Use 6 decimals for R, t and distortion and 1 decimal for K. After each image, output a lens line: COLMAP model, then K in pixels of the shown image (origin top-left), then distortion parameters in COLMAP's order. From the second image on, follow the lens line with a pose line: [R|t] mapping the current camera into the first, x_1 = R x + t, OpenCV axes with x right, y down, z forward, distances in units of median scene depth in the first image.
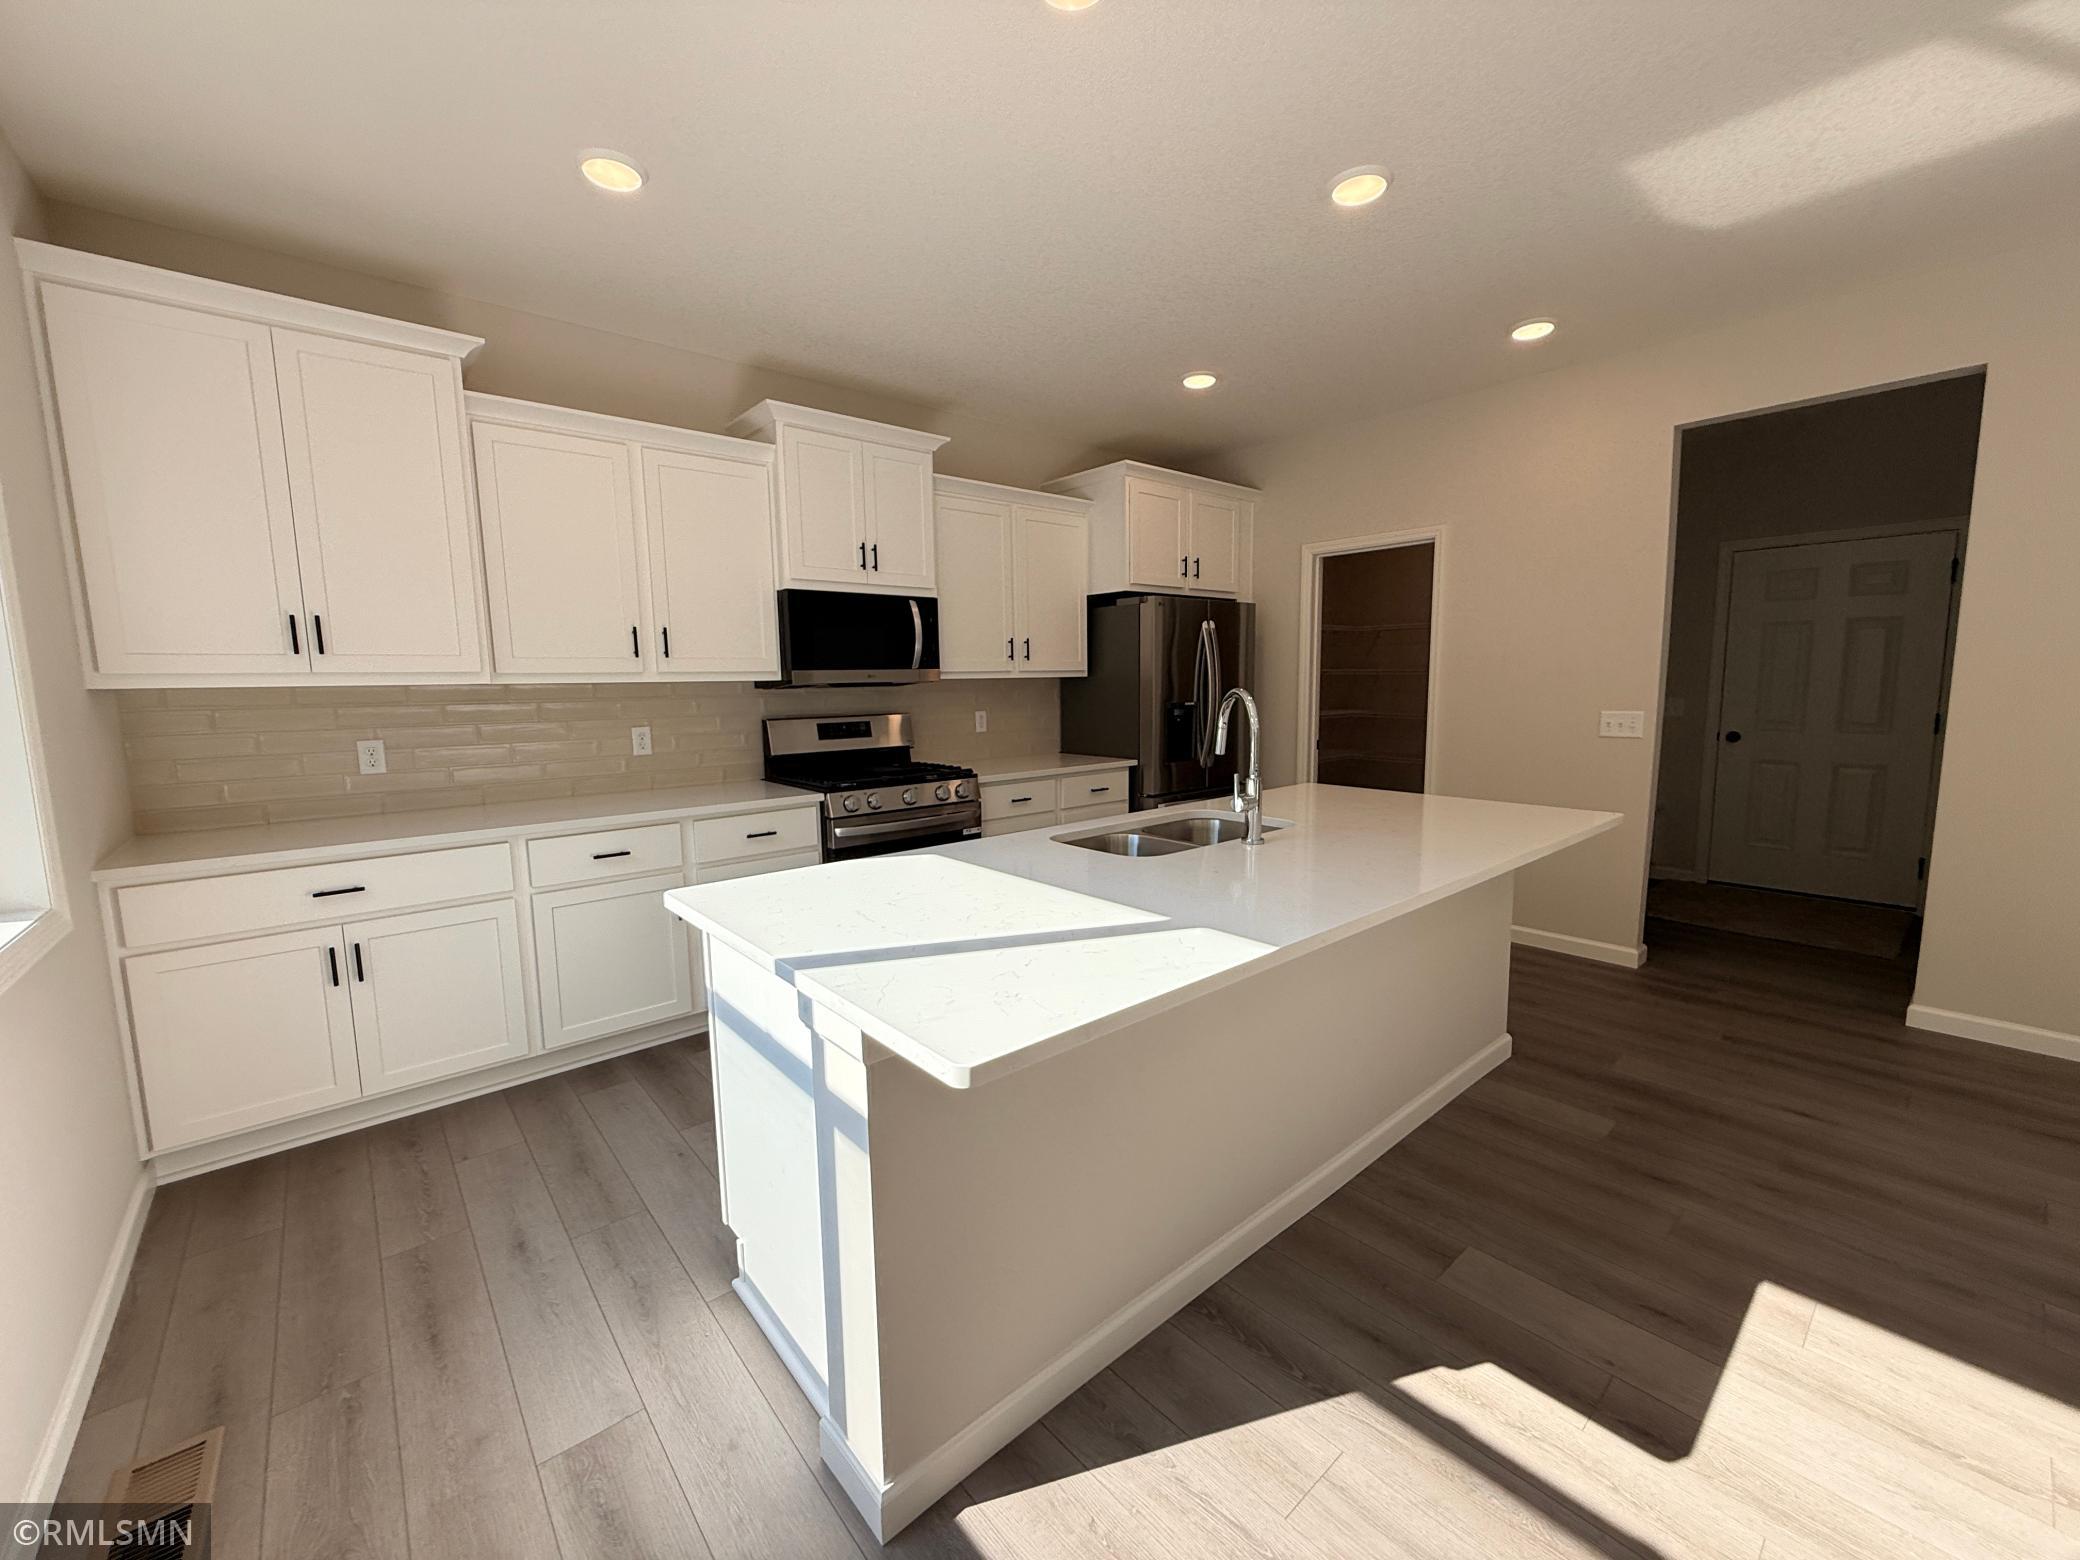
lens RADIAL K [[835.8, 0, 1040.0], [0, 835.8, 780.0], [0, 0, 1]] dist [0.002727, -0.000336]
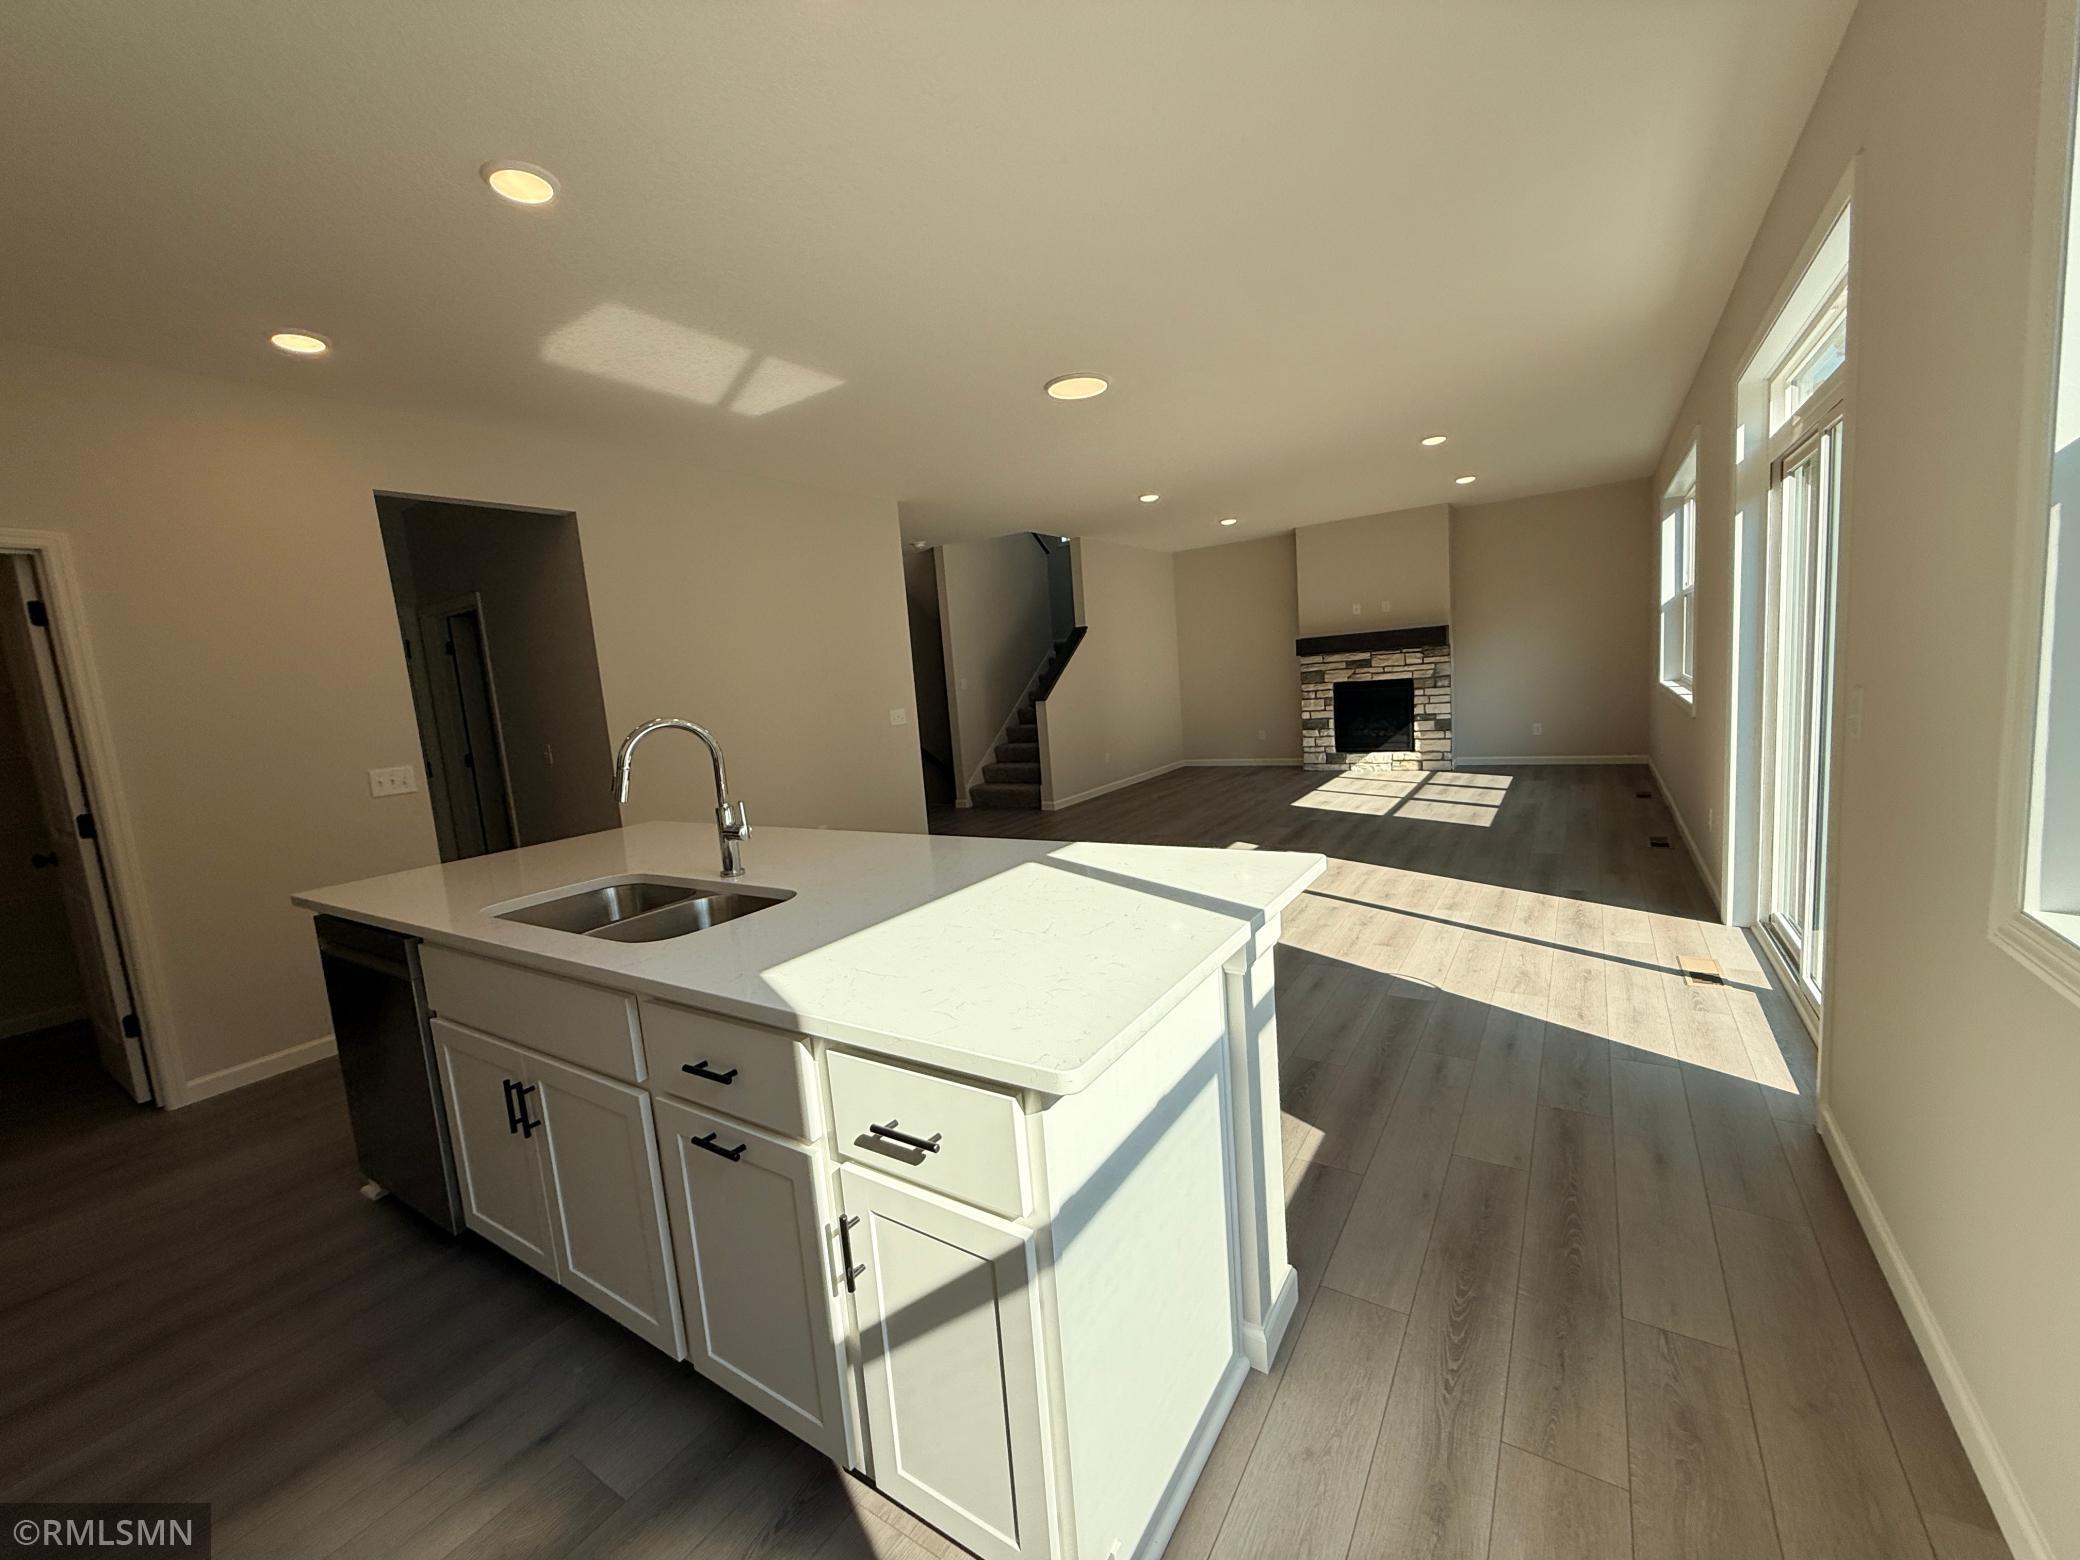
lens RADIAL K [[830.2, 0, 1040.0], [0, 830.2, 780.0], [0, 0, 1]] dist [0.000073, 0.000039]
pose [[-0.281957, -0.086956, 0.955479, -1.173630], [0.199667, 0.968762, 0.147085, -0.157562], [-0.938421, 0.232249, -0.255786, 1.417616]]
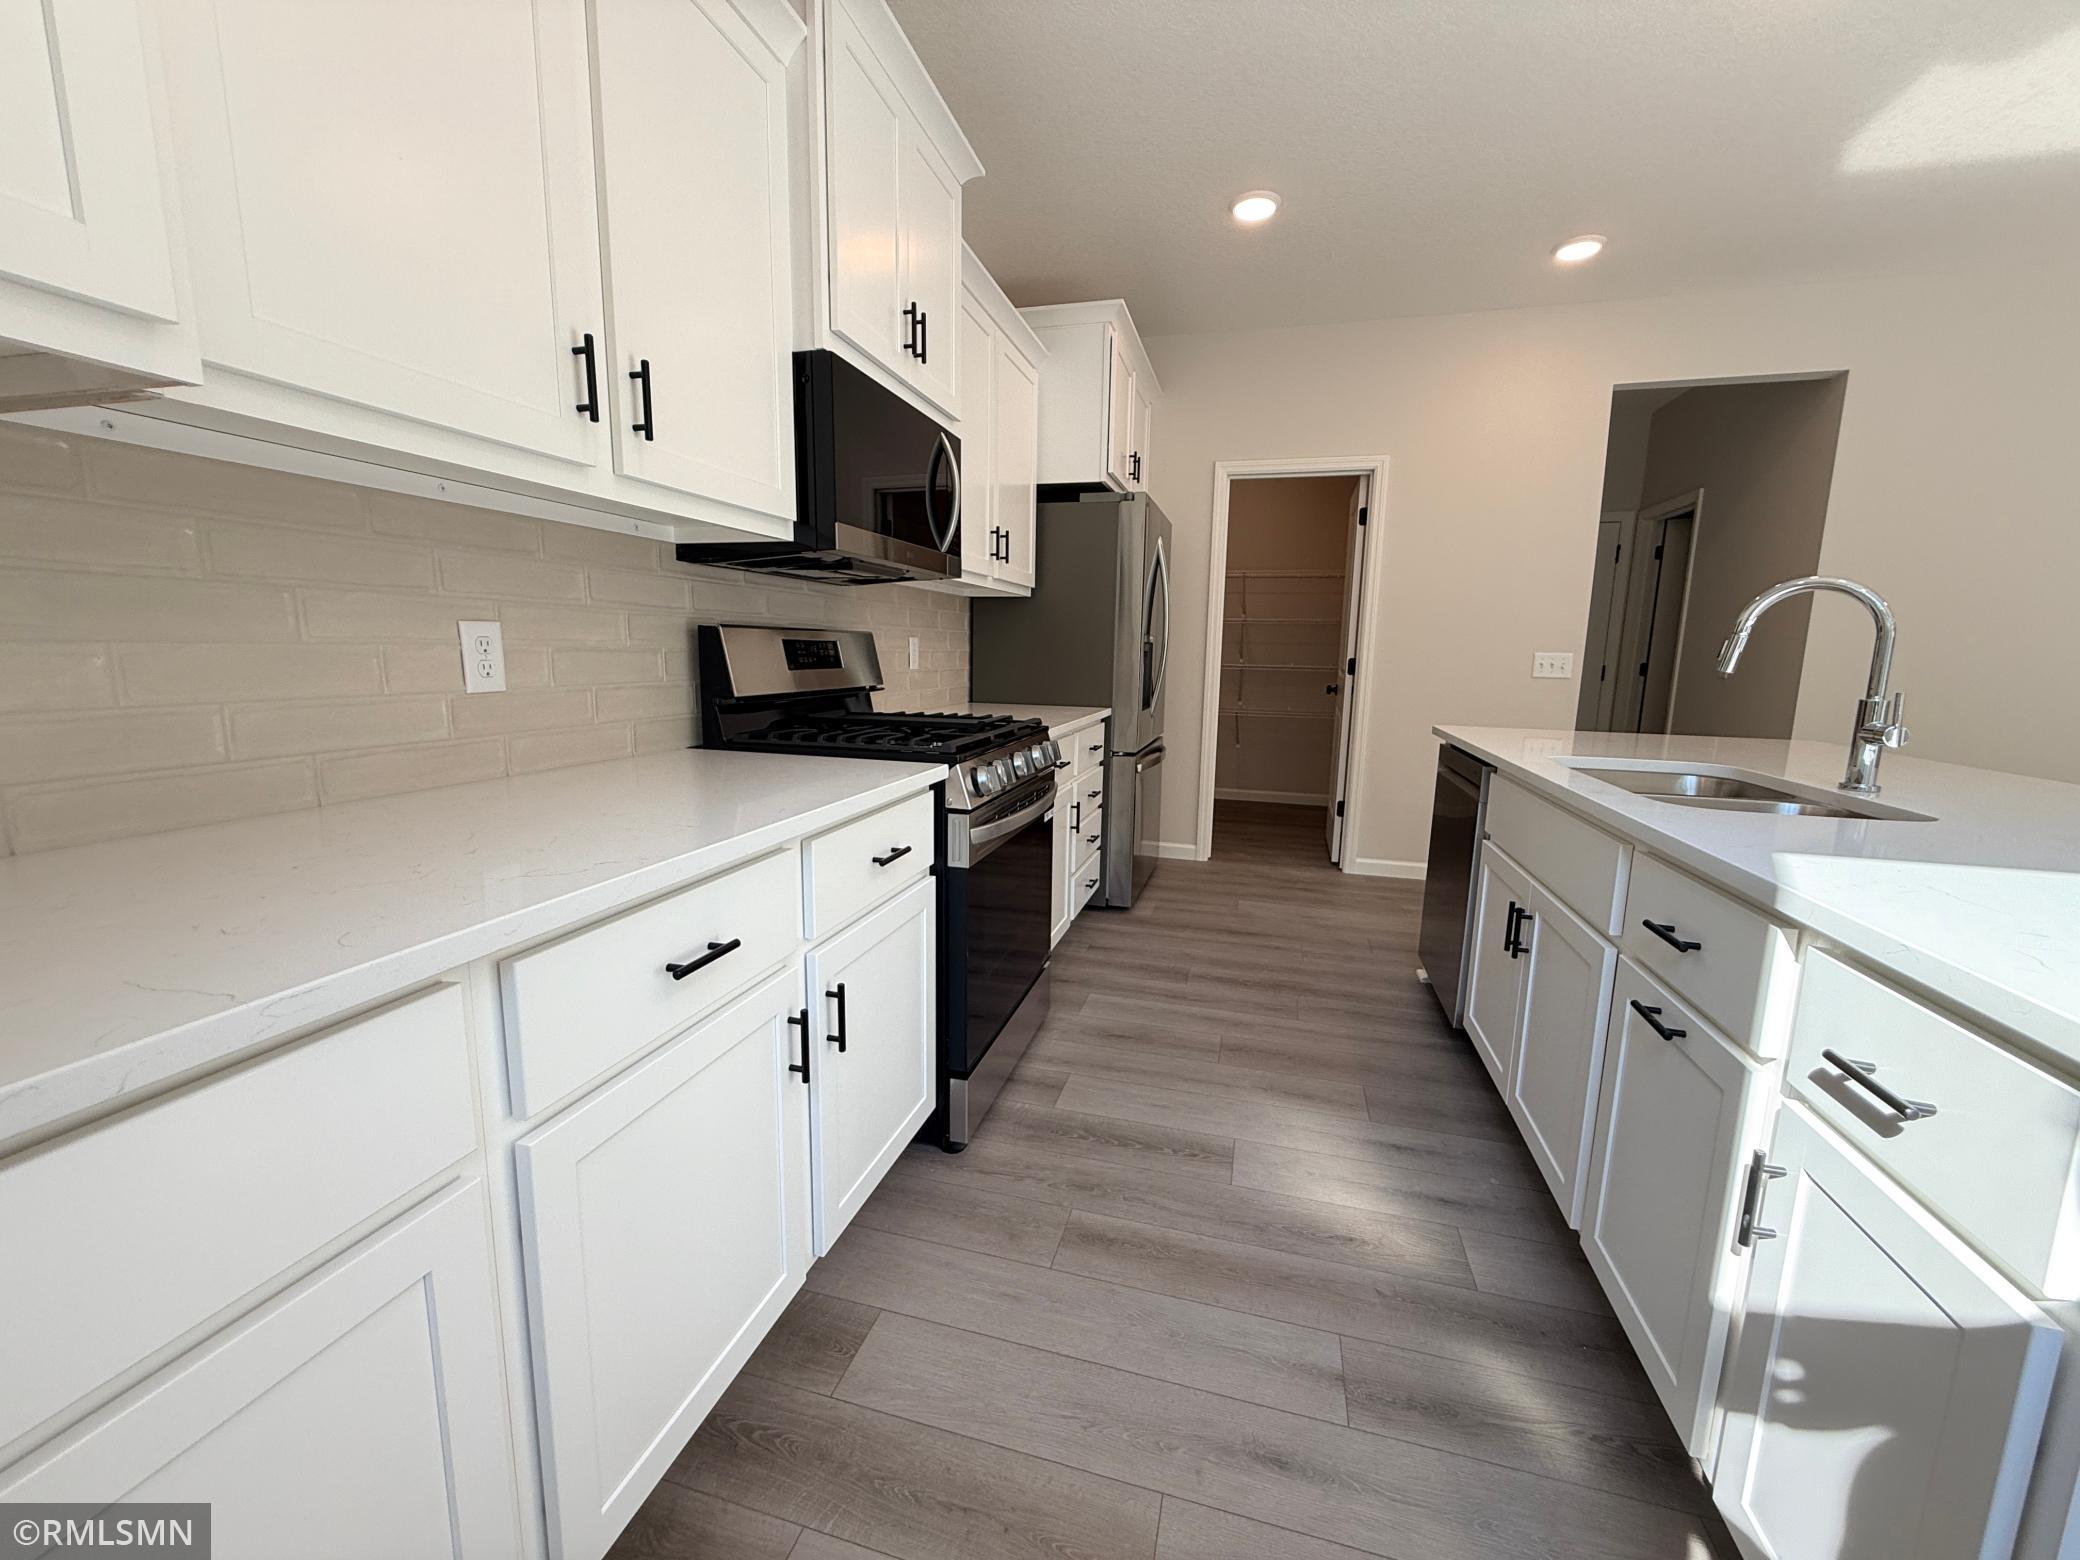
lens RADIAL K [[835.8, 0, 1040.0], [0, 835.8, 780.0], [0, 0, 1]] dist [0.002727, -0.000336]
pose [[0.827839, -0.058991, 0.557856, -1.174795], [0.039612, 0.998120, 0.046766, 0.008673], [-0.559566, -0.016617, 0.828619, 1.267212]]
